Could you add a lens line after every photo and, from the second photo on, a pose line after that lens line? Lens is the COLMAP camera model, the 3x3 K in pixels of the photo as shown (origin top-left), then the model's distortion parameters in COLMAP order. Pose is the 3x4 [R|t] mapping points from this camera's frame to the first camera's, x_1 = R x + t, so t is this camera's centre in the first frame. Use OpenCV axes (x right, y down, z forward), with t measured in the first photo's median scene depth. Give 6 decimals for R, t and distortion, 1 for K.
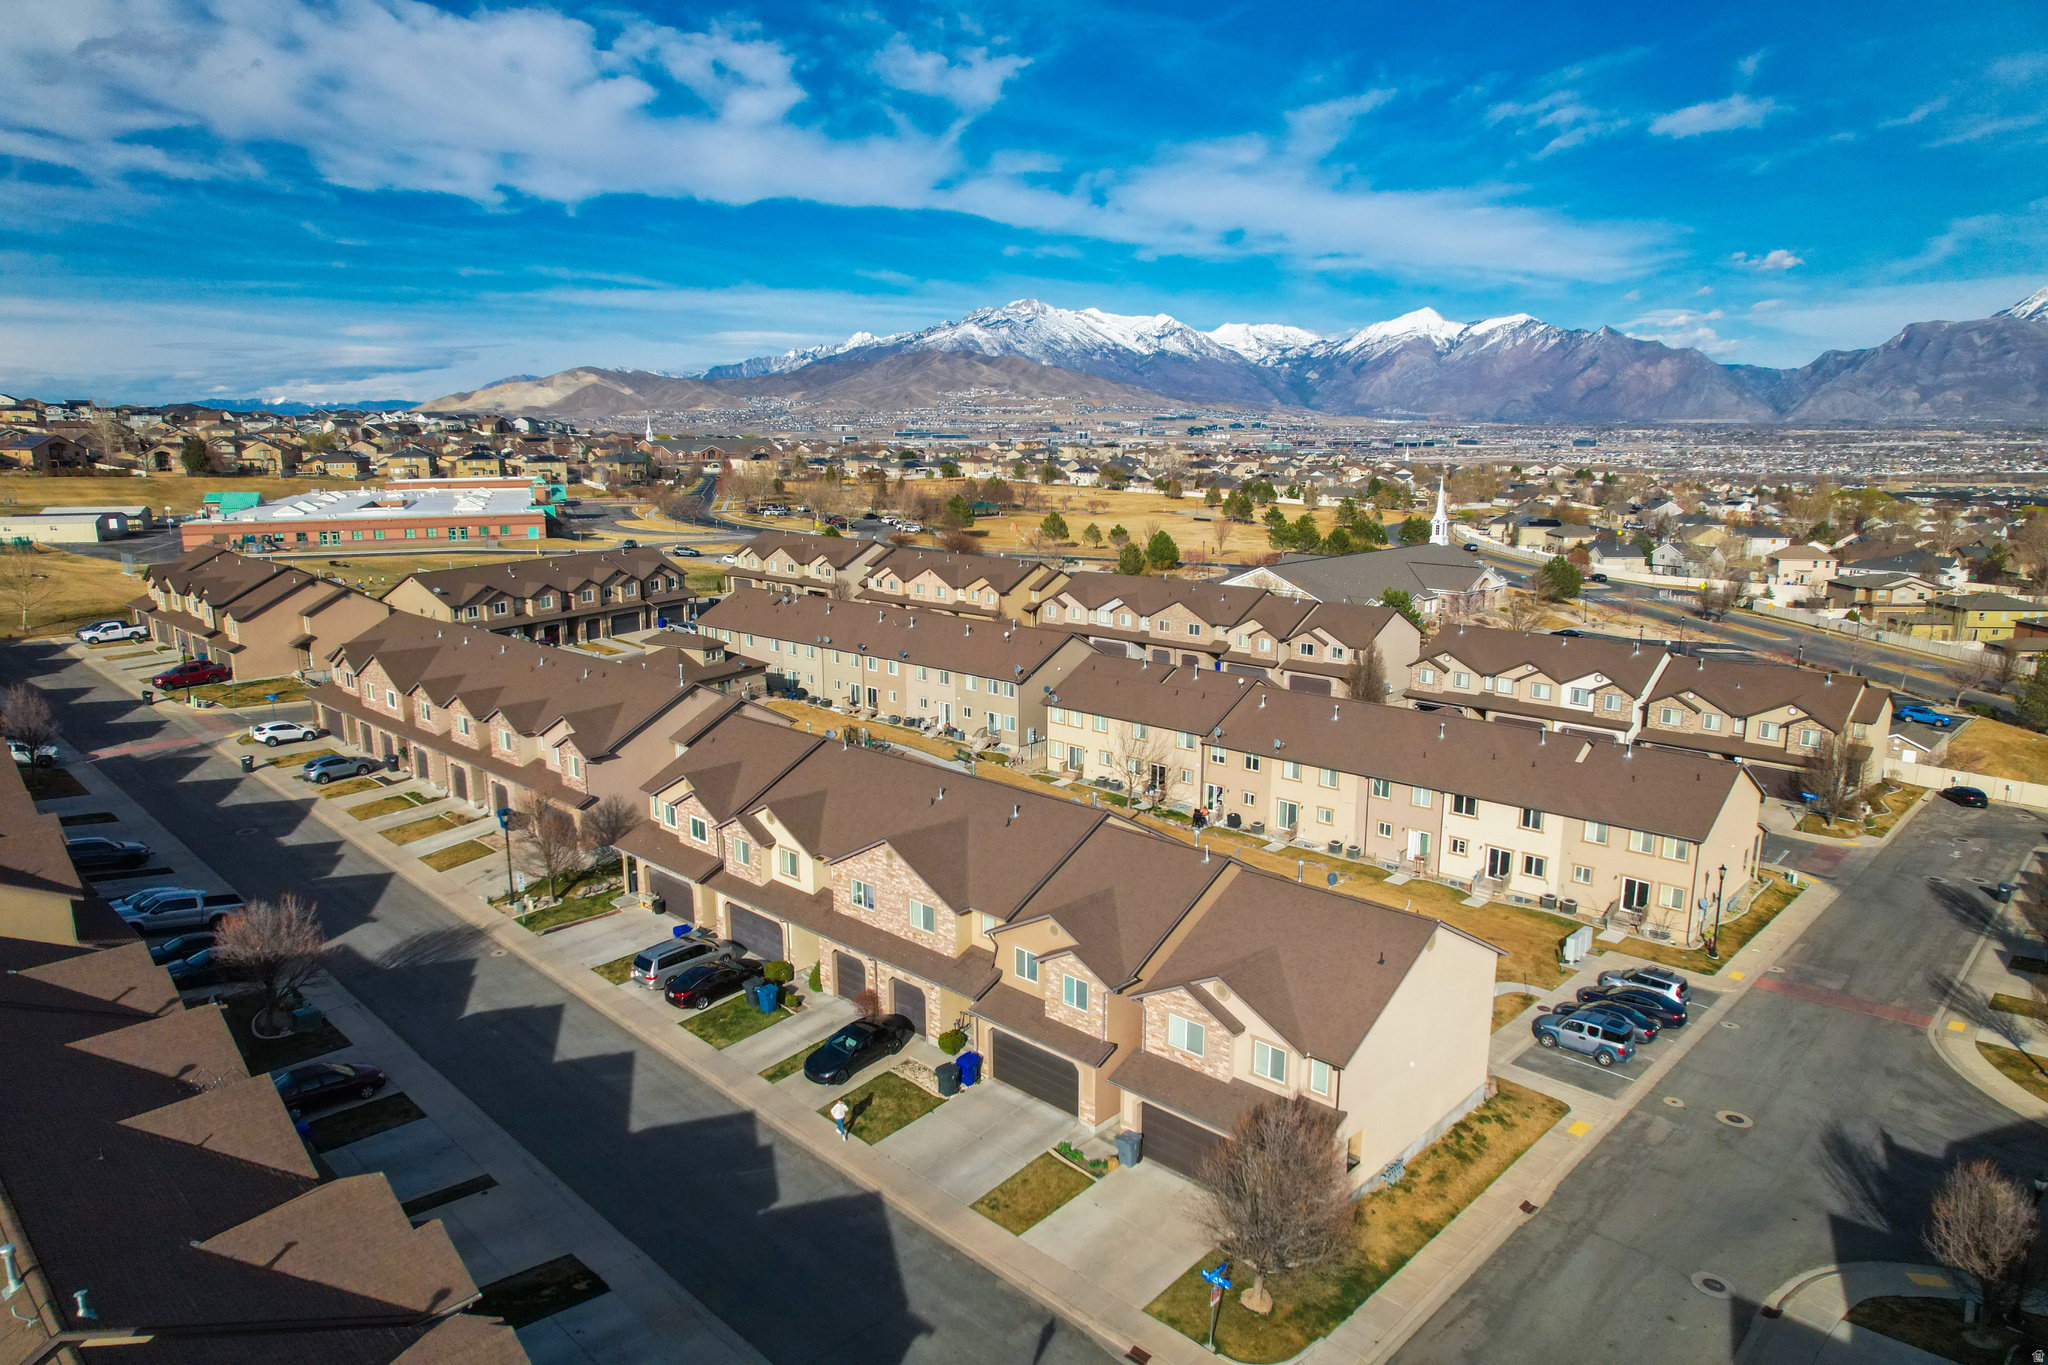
lens RADIAL K [[1304.6, 0, 1014.8], [0, 1304.6, 692.0], [0, 0, 1]] dist [-0.070645, 0.061321]
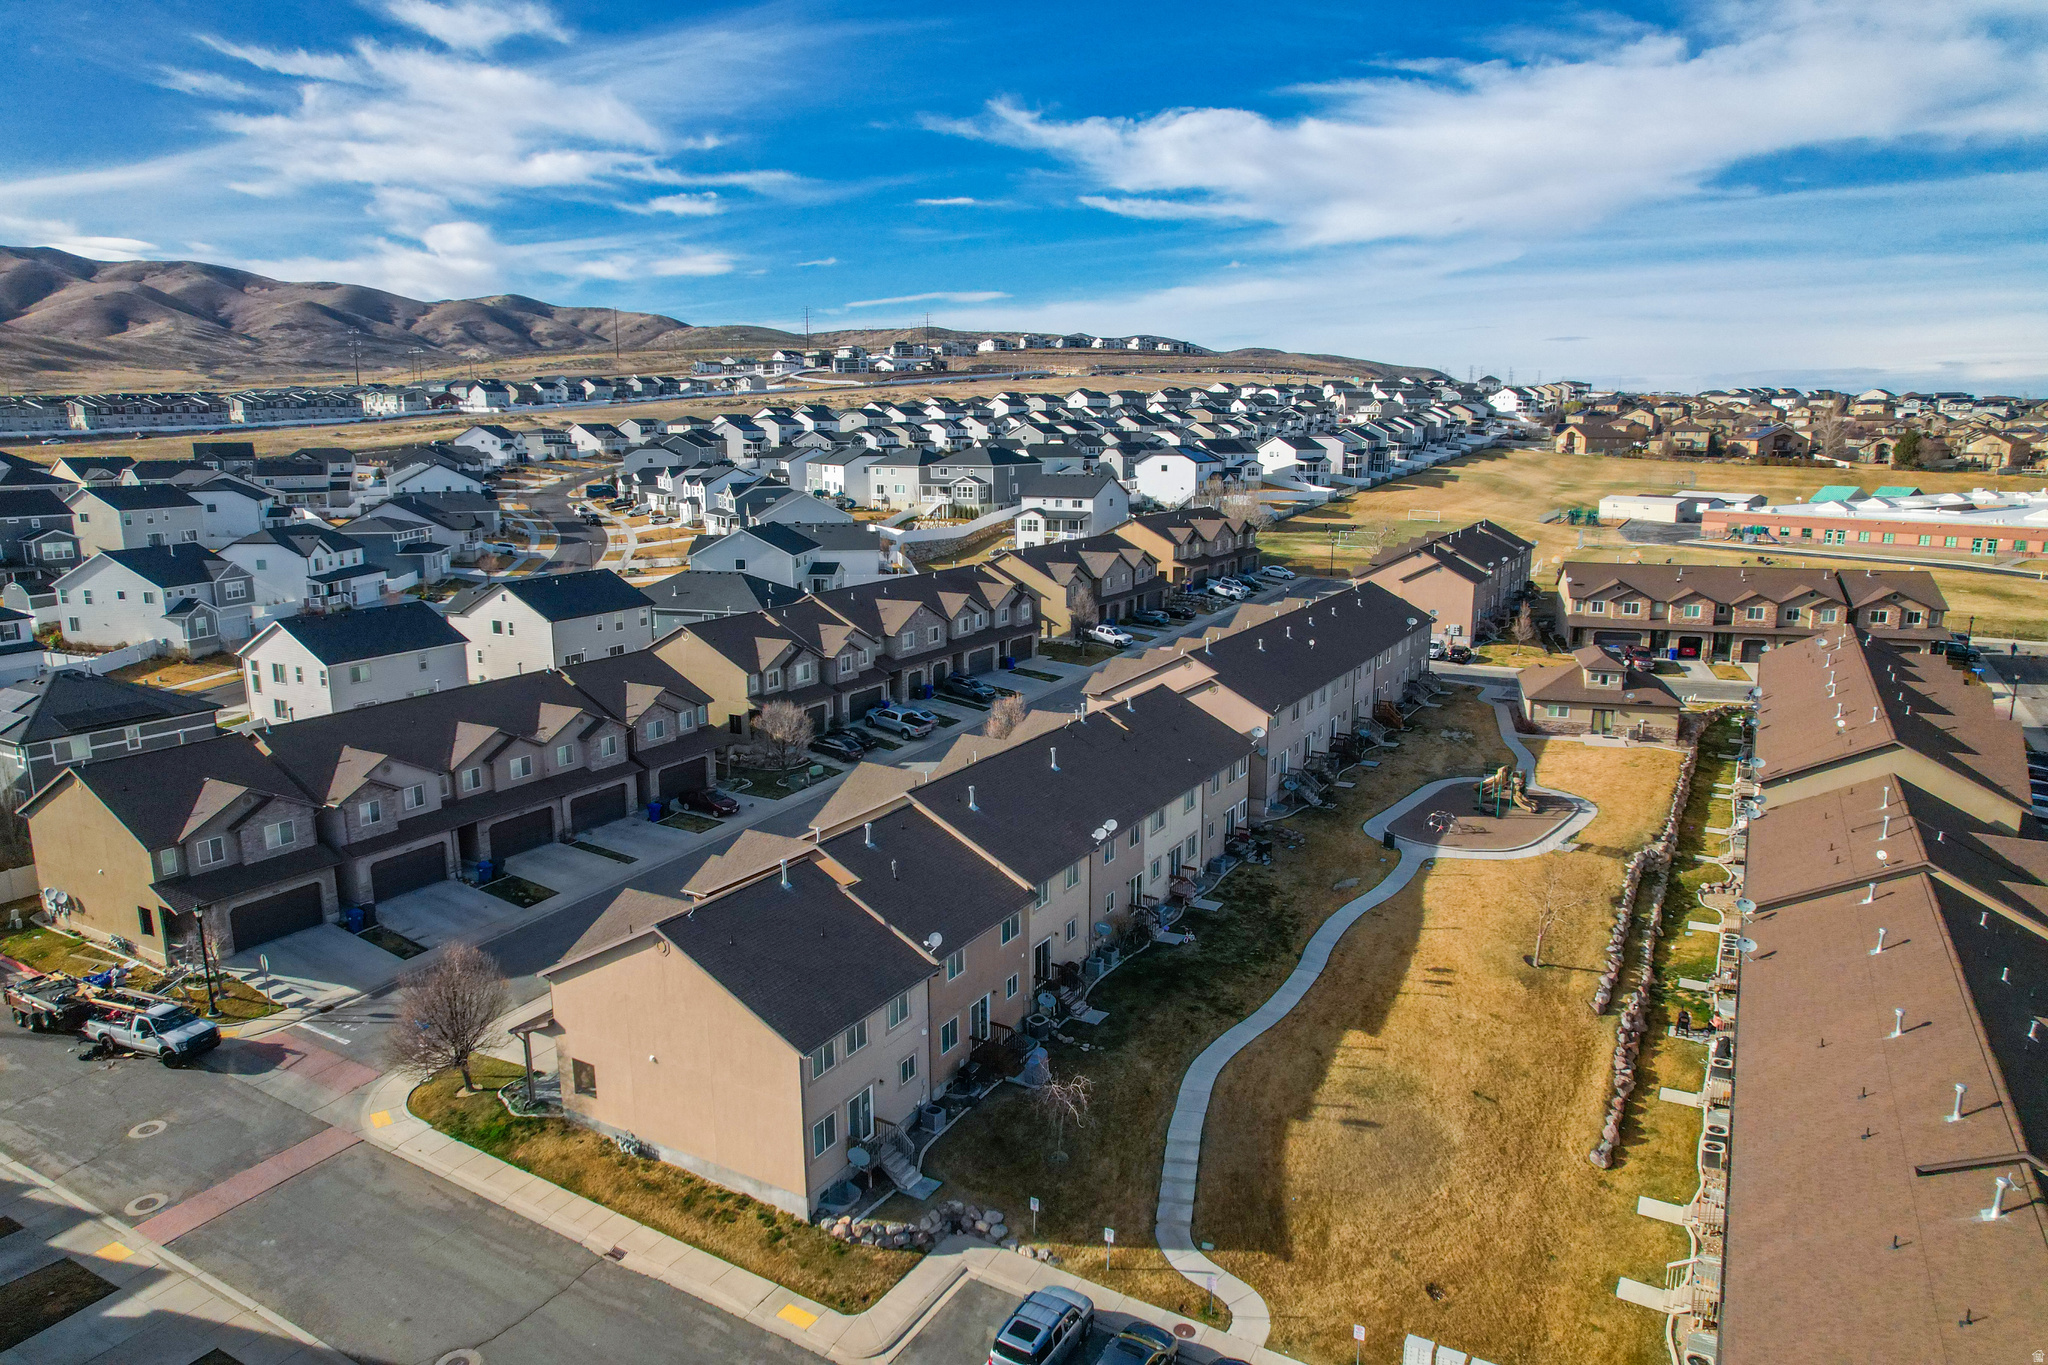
lens RADIAL K [[1304.6, 0, 1009.4], [0, 1304.6, 700.2], [0, 0, 1]] dist [-0.070645, 0.061321]
pose [[0.231204, 0.201475, -0.951815, 0.595437], [-0.189897, 0.968851, 0.158954, -0.089846], [0.954193, 0.143996, 0.262261, 0.452170]]
